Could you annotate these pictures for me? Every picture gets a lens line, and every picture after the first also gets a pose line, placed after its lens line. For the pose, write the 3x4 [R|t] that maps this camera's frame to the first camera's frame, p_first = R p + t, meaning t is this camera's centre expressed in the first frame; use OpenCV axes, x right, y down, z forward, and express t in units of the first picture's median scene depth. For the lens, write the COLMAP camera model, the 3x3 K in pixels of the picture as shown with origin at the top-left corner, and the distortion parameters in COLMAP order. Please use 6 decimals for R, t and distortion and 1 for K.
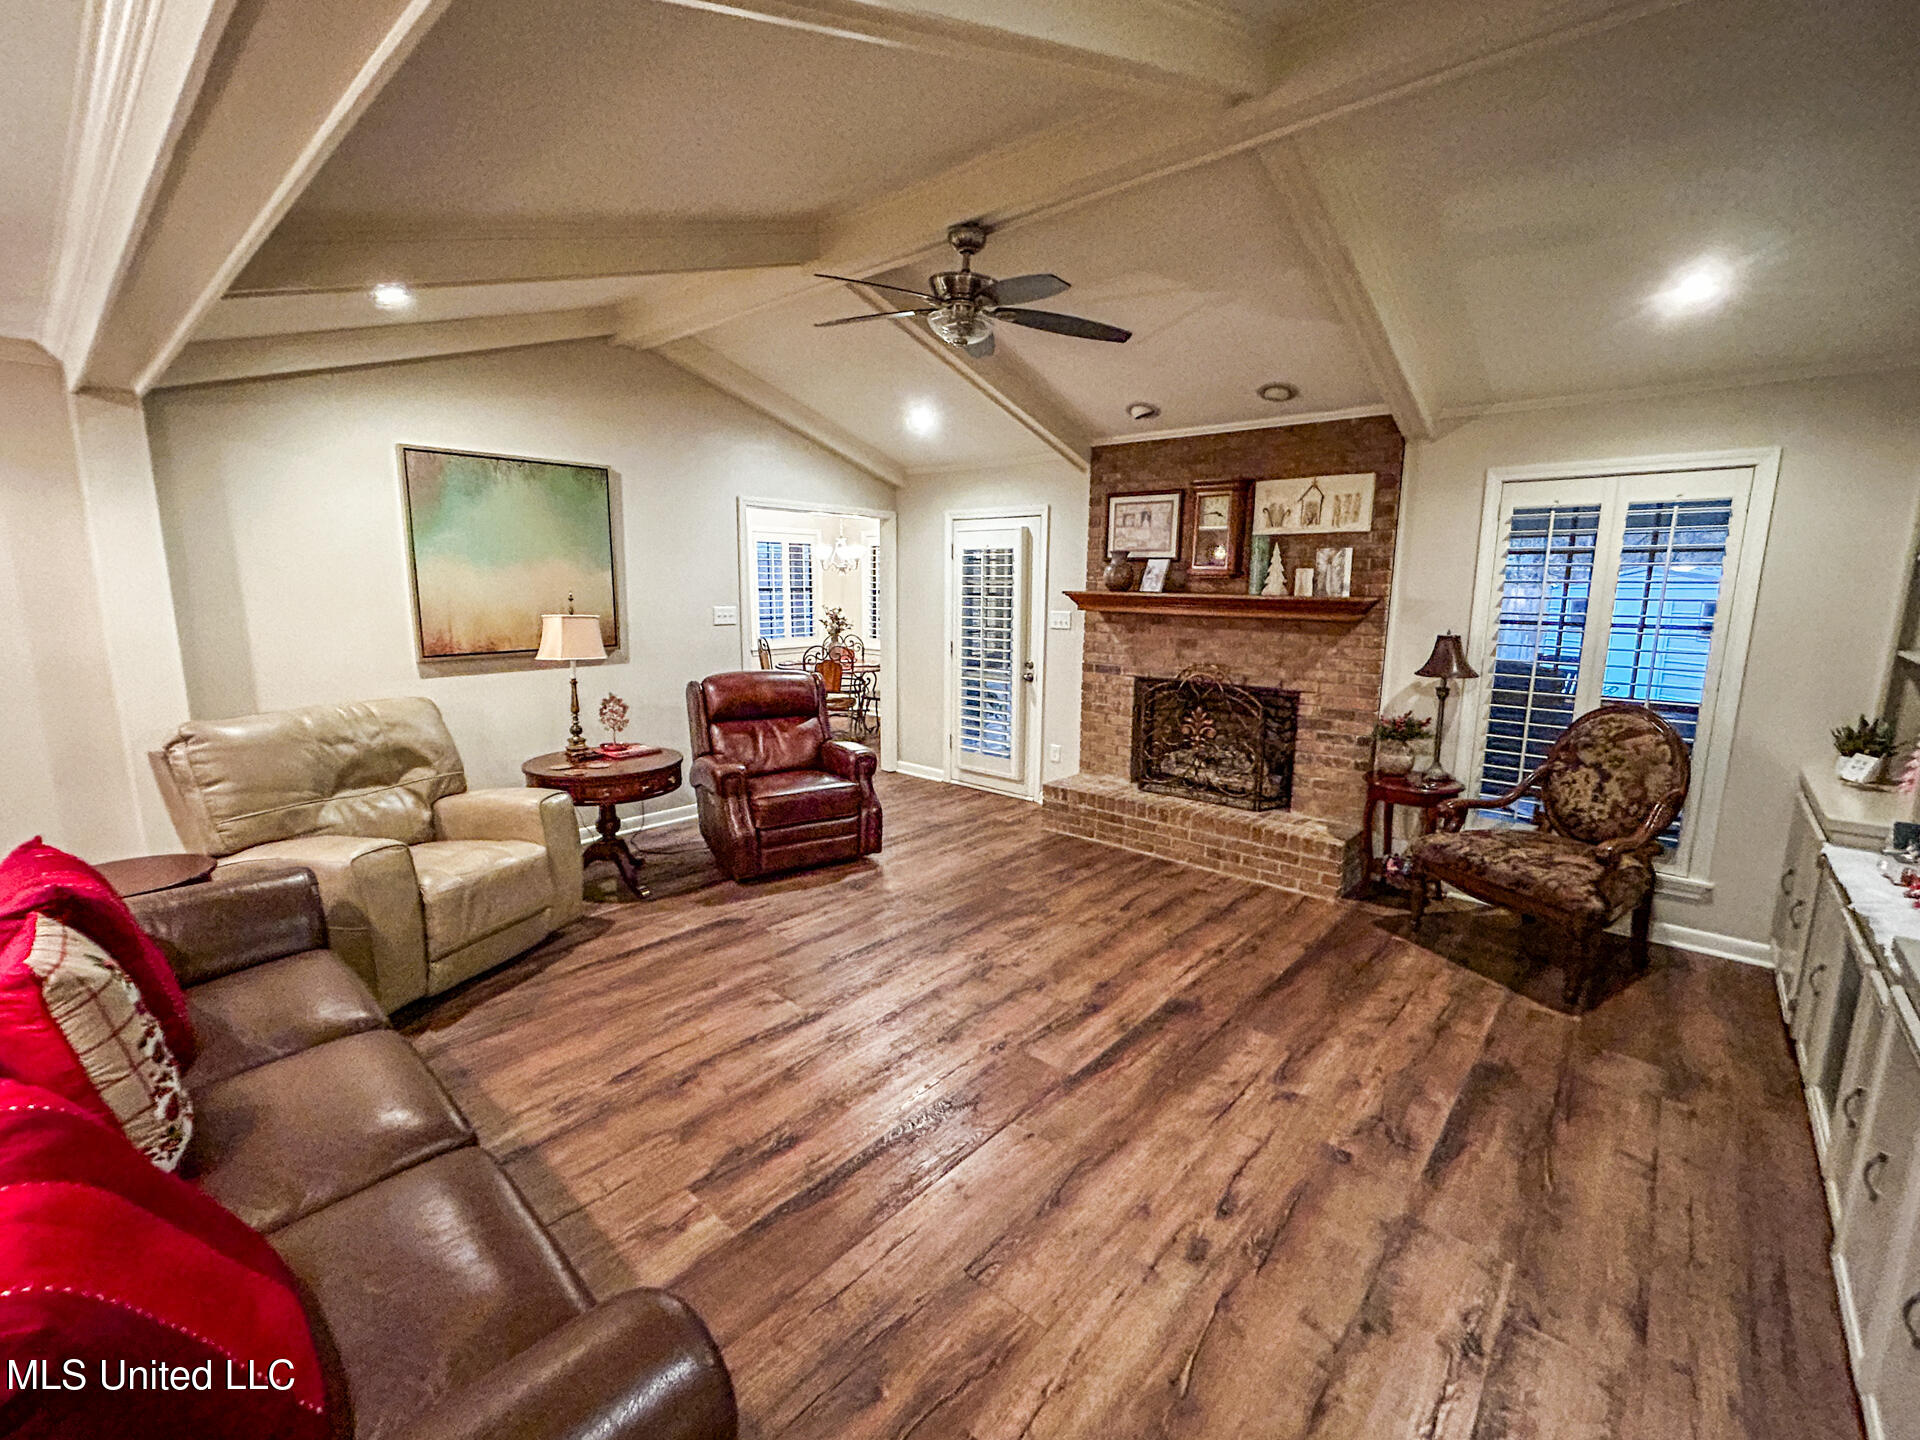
lens RADIAL K [[828.4, 0, 960.0], [0, 828.4, 720.0], [0, 0, 1]] dist [-0.001143, -0.000084]
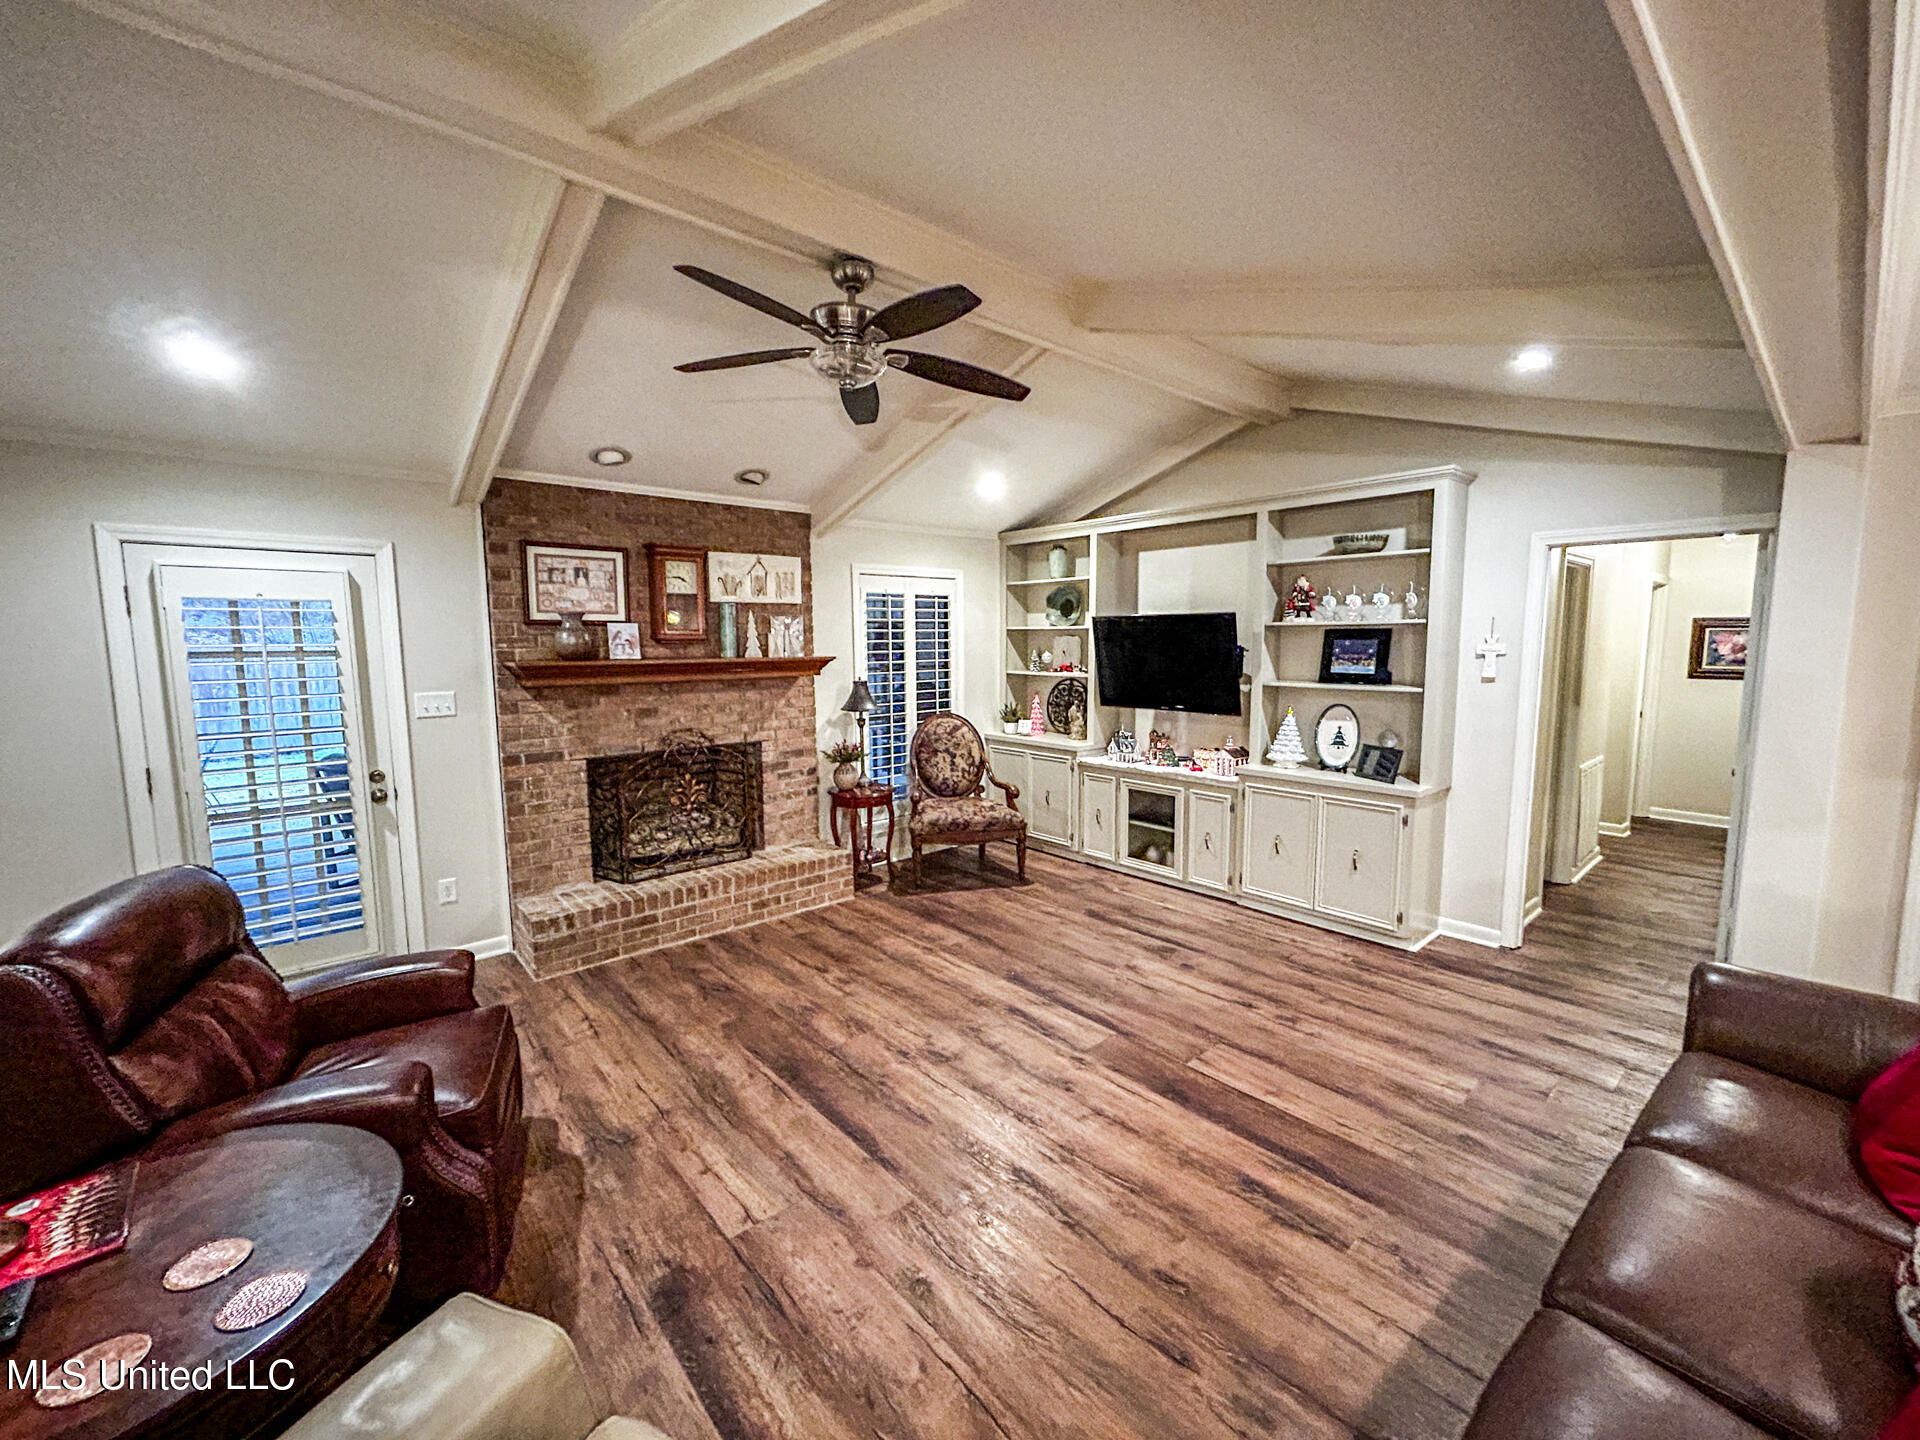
lens RADIAL K [[772.6, 0, 960.0], [0, 772.6, 720.0], [0, 0, 1]] dist [-0.002736, 0.000183]
pose [[0.136735, -0.116025, 0.983789, -0.589724], [0.174004, 0.980489, 0.091452, -0.112573], [-0.975206, 0.158679, 0.154256, 0.574432]]
